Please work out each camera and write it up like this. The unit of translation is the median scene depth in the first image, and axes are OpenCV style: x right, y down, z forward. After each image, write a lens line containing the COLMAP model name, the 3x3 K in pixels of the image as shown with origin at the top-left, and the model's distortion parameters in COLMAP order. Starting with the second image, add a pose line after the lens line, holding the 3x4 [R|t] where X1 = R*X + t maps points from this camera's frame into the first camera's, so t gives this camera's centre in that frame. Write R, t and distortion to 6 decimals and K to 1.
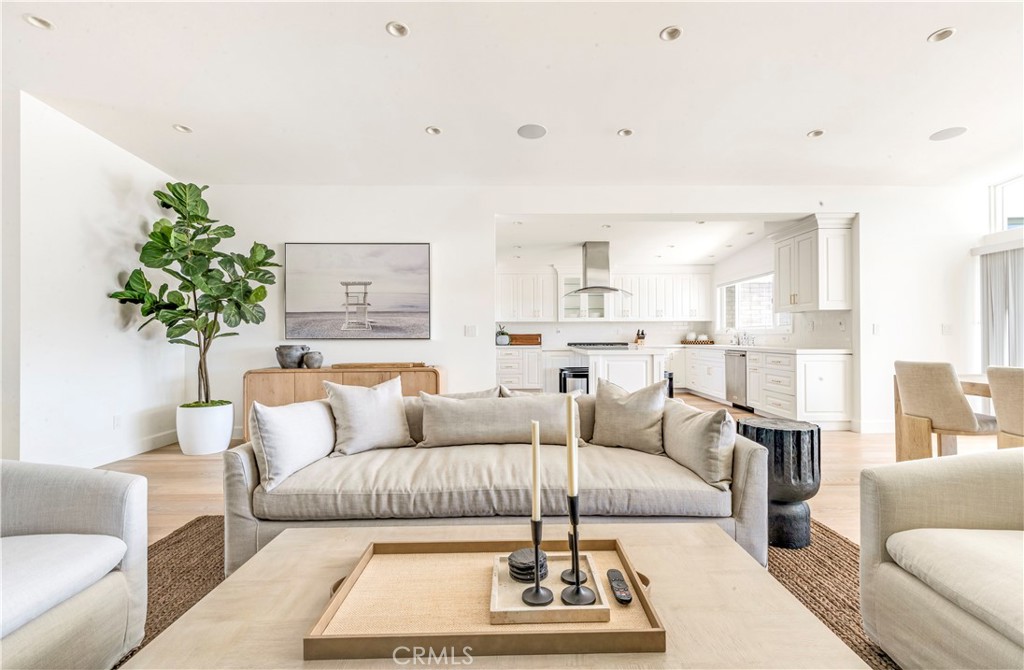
lens RADIAL K [[478.9, 0, 527.9], [0, 478.9, 332.6], [0, 0, 1]] dist [0.021113, 0.000038]
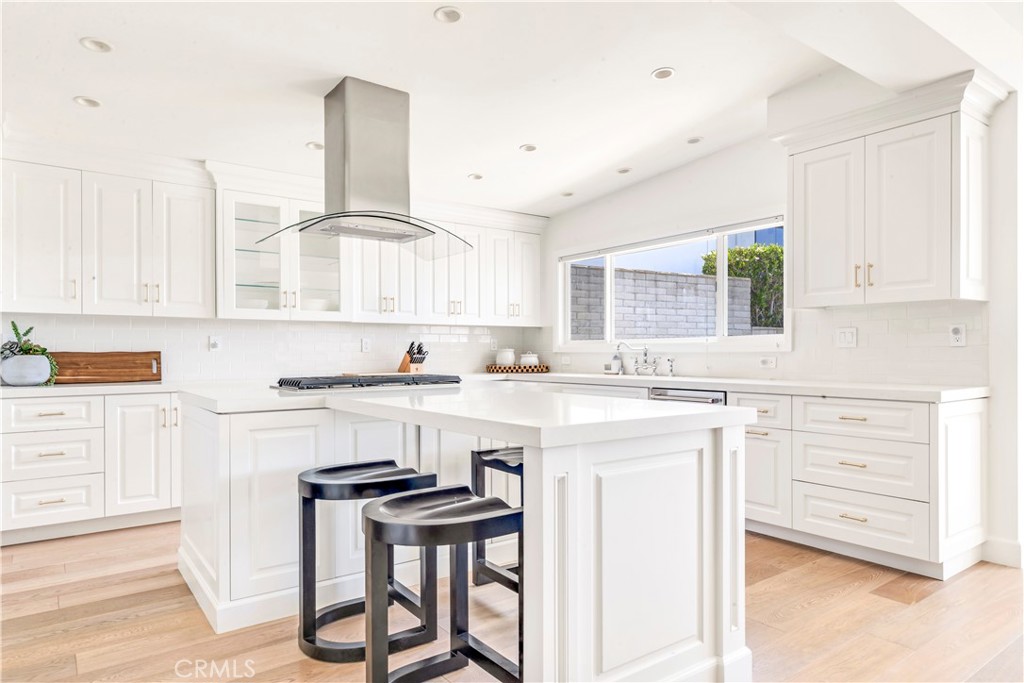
lens RADIAL K [[639.8, 0, 530.6], [0, 639.8, 353.6], [0, 0, 1]] dist [0.007771, 0.000130]
pose [[0.813677, 0.001161, 0.581316, -0.027861], [-0.004677, 0.999979, 0.004550, 0.001242], [-0.581299, -0.006421, 0.813665, 0.459478]]
